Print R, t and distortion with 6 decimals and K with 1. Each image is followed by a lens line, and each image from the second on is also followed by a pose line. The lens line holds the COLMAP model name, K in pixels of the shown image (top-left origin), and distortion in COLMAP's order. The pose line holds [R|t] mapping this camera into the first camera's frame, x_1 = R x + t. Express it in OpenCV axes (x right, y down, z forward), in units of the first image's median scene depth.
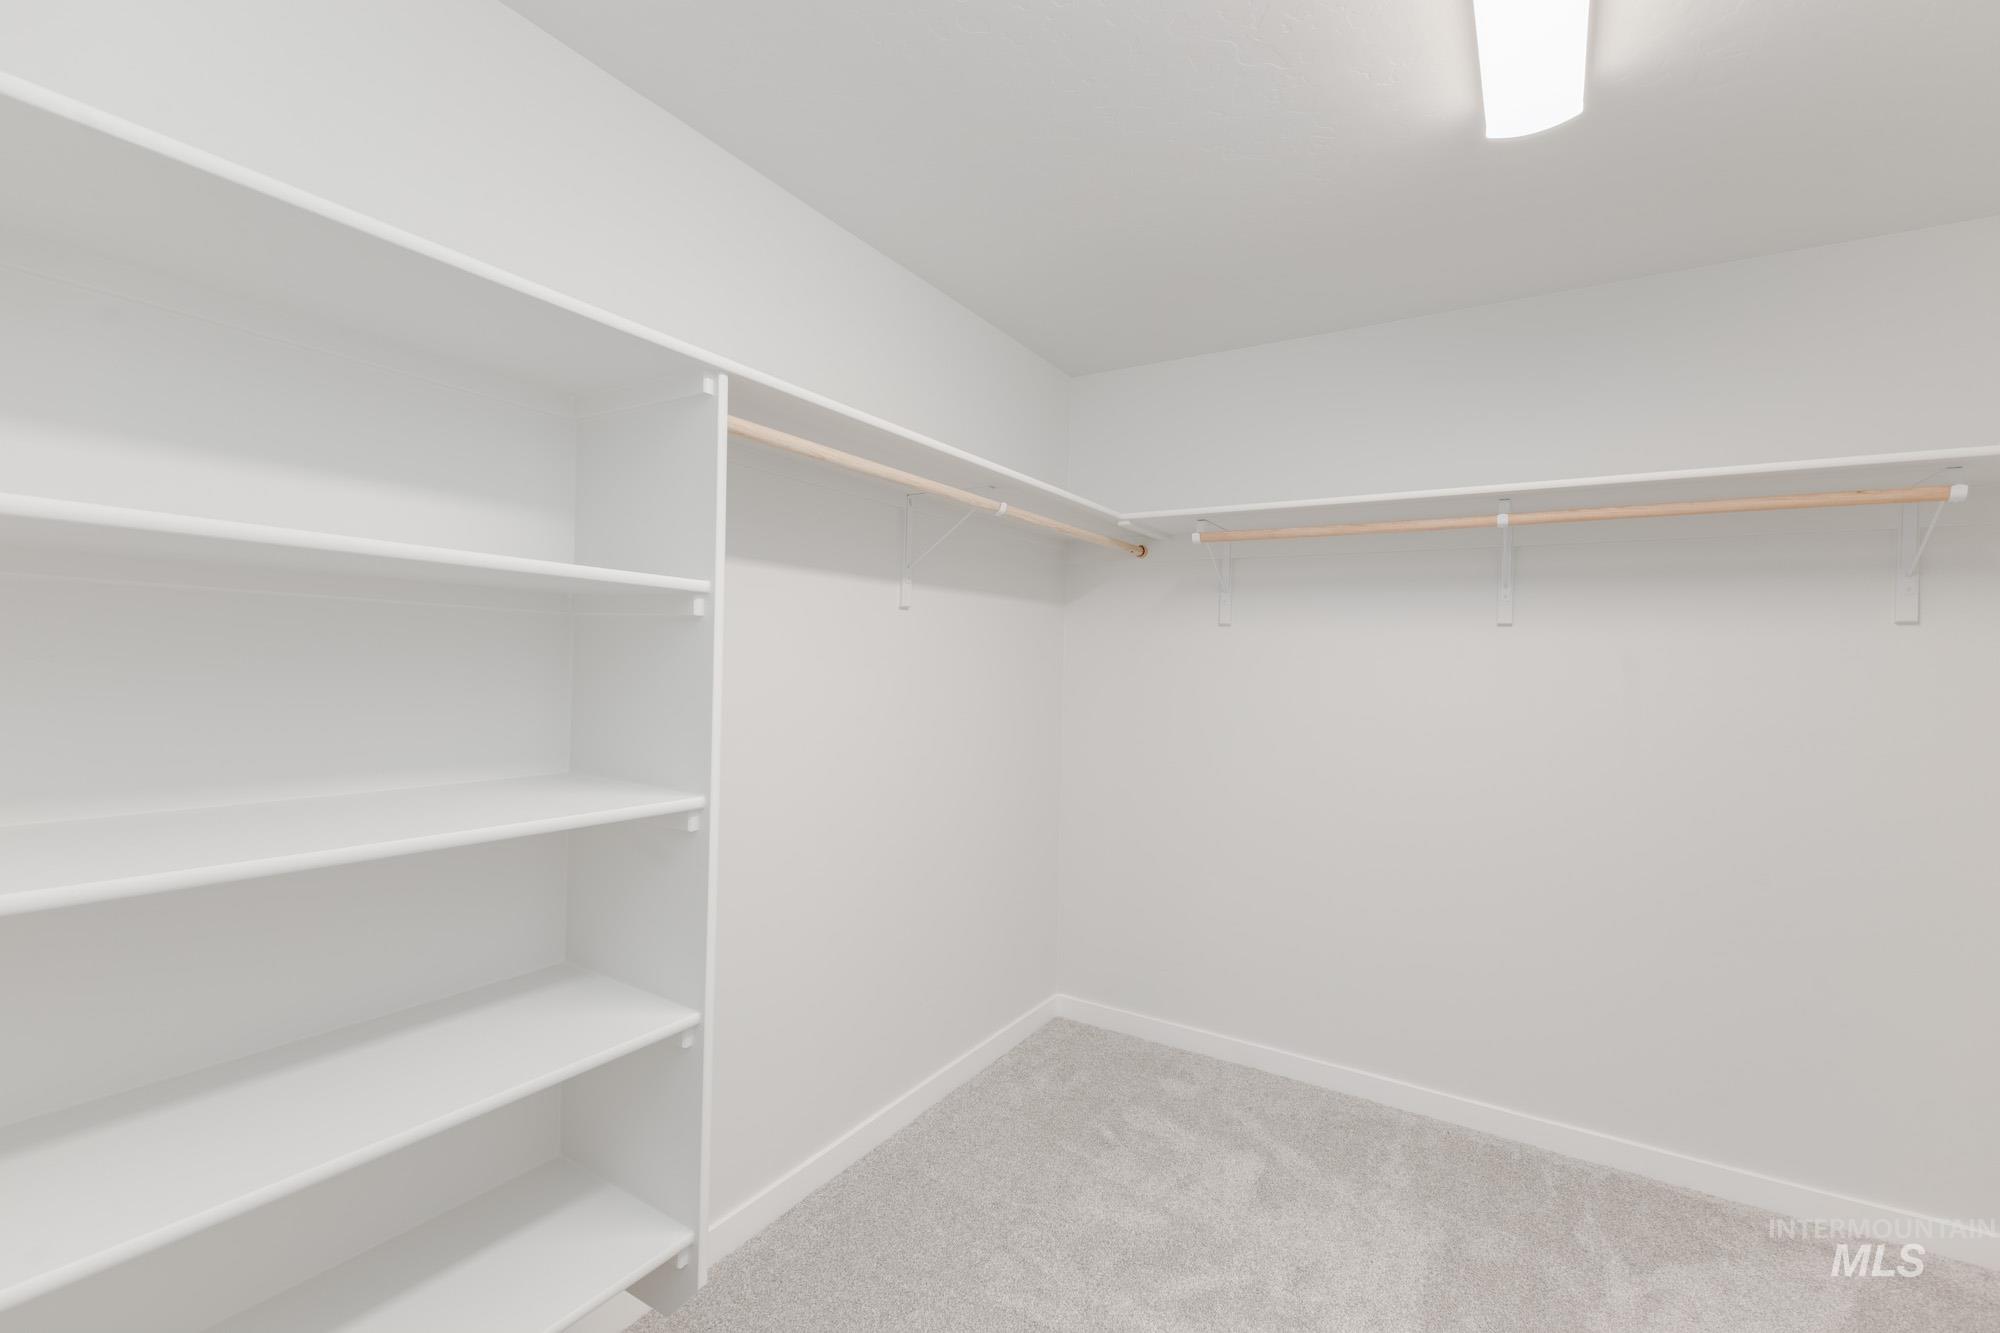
lens RADIAL K [[873.1, 0, 1000.0], [0, 873.1, 666.5], [0, 0, 1]] dist [0.012072, -0.000771]
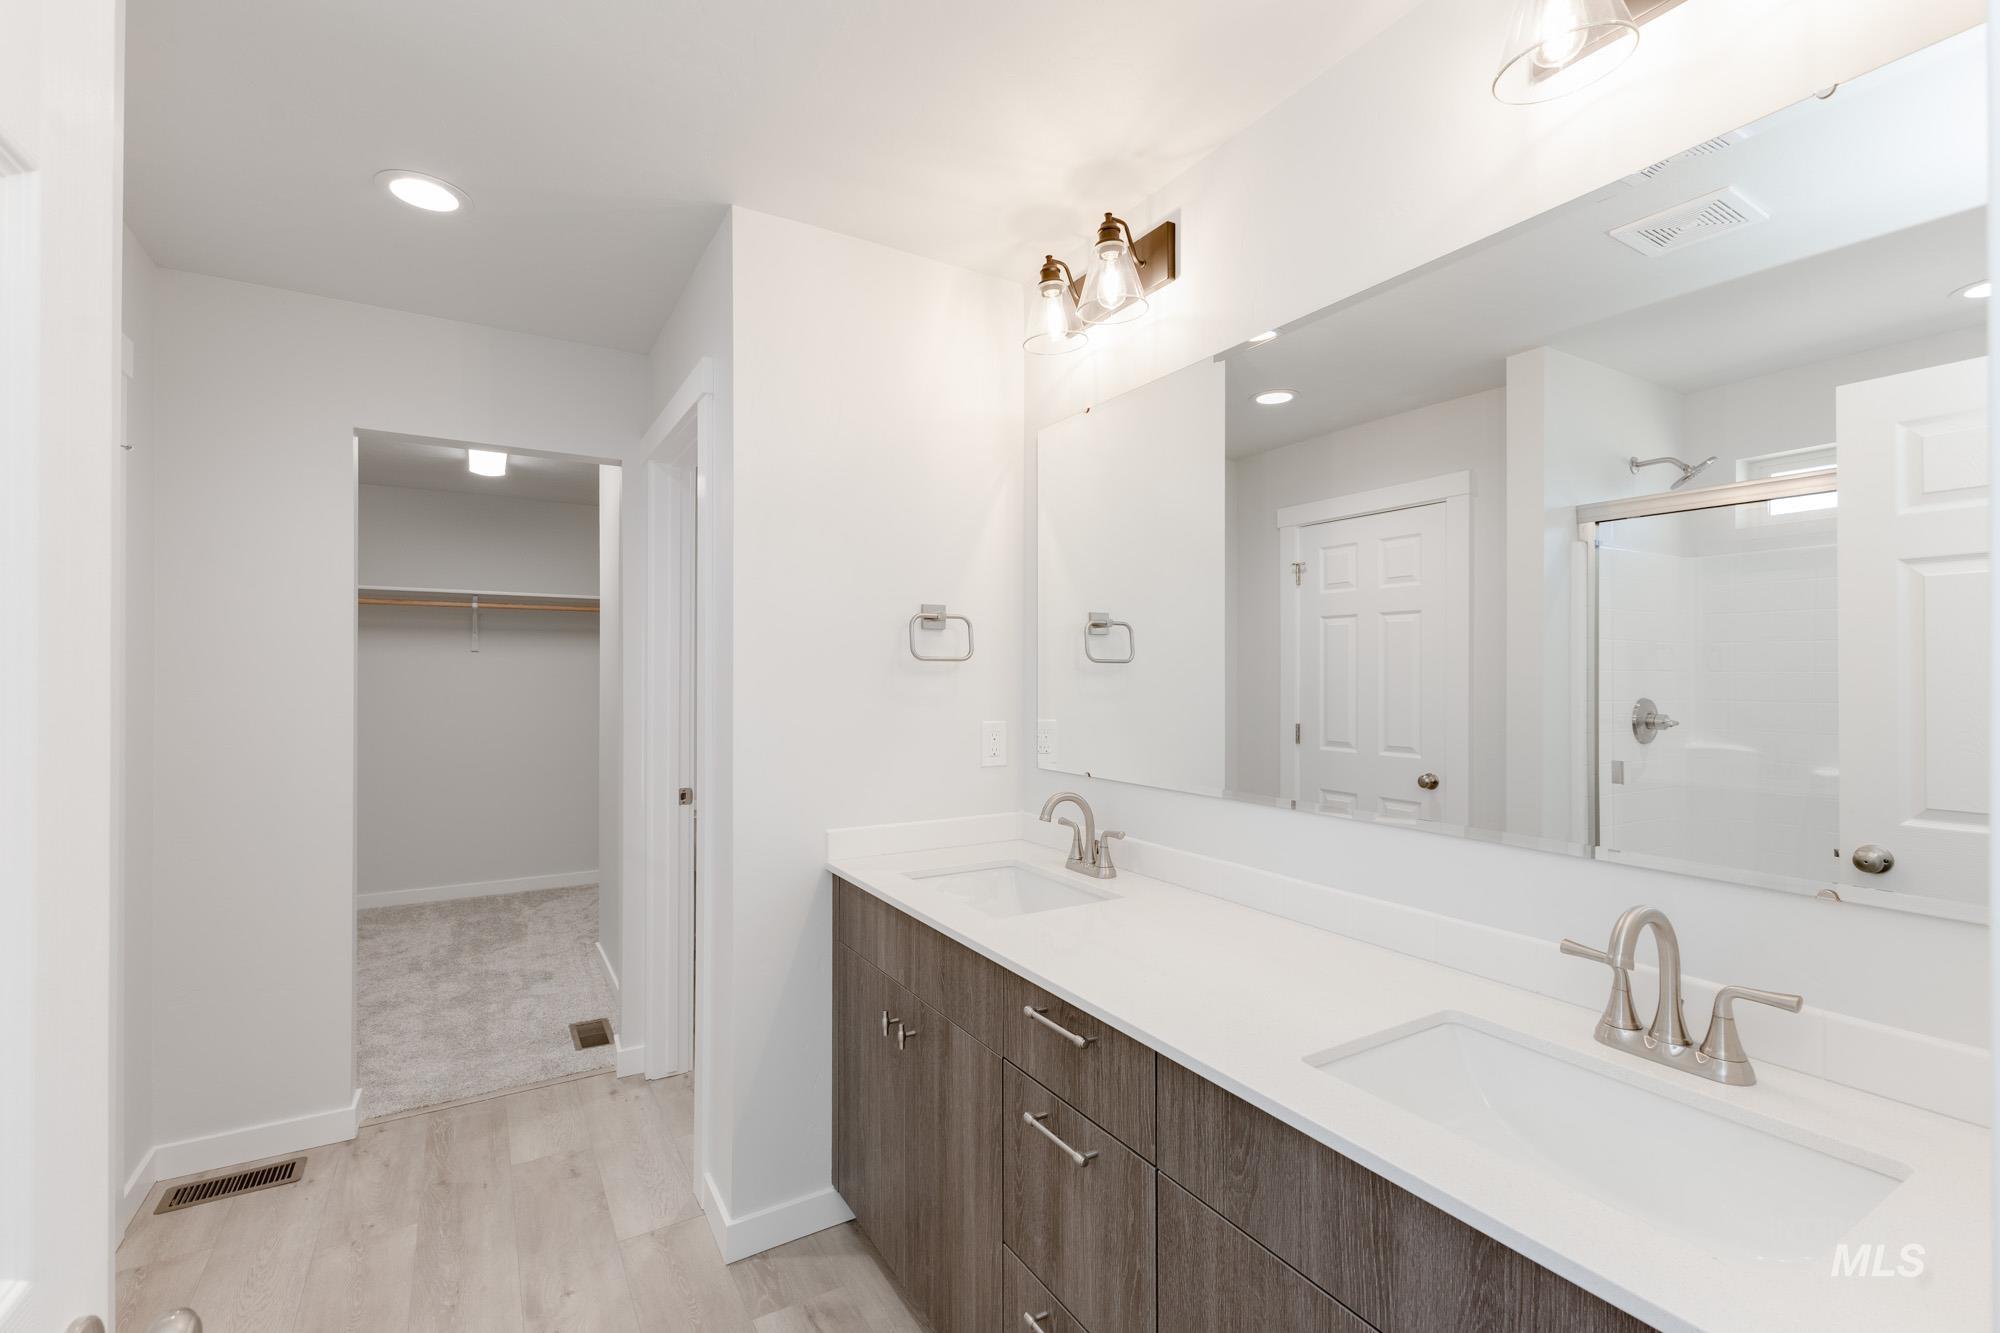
lens RADIAL K [[873.1, 0, 1000.0], [0, 873.1, 666.5], [0, 0, 1]] dist [0.012072, -0.000771]
pose [[0.459116, -0.018168, 0.888191, -0.781542], [0.011935, 0.999827, 0.014282, -0.029162], [-0.888296, 0.004043, 0.459253, -1.184639]]
